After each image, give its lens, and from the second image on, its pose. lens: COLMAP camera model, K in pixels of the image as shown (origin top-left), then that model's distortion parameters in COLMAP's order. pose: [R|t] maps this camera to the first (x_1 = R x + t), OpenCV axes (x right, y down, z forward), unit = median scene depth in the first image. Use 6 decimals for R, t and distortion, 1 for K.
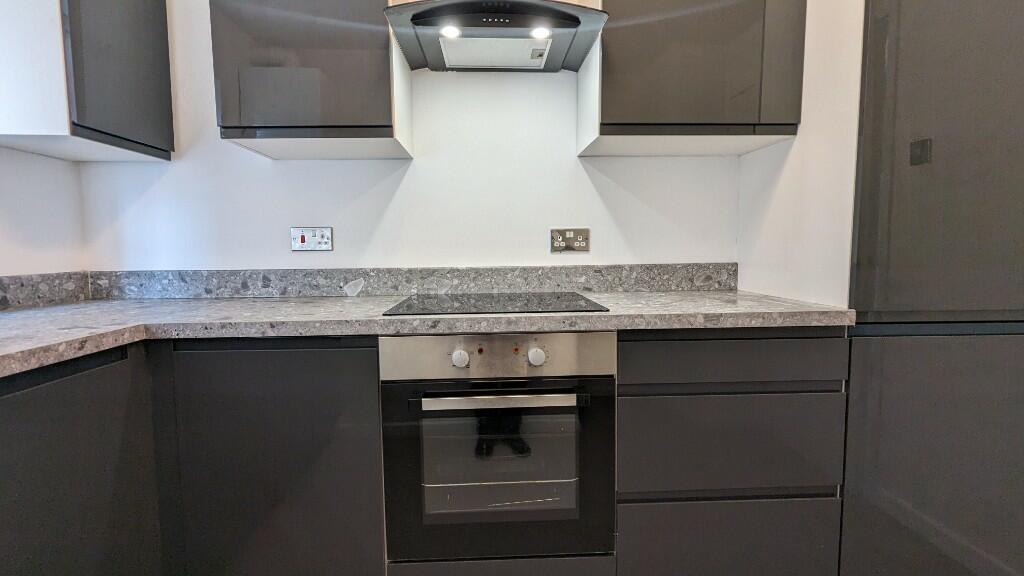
lens RADIAL K [[478.6, 0, 512.0], [0, 478.6, 288.0], [0, 0, 1]] dist [-0.000551, -0.000701]
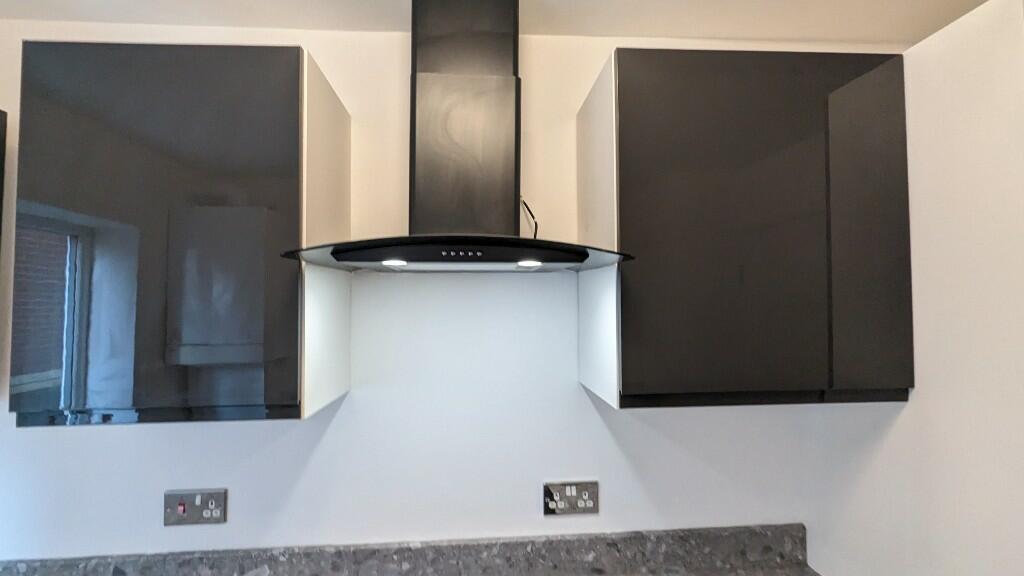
lens RADIAL K [[478.6, 0, 512.0], [0, 478.6, 288.0], [0, 0, 1]] dist [-0.000551, -0.000701]
pose [[0.999674, 0.007249, 0.024483, 0.014195], [-0.003542, 0.988952, -0.148191, -0.303335], [-0.025287, 0.148056, 0.988656, 0.258778]]
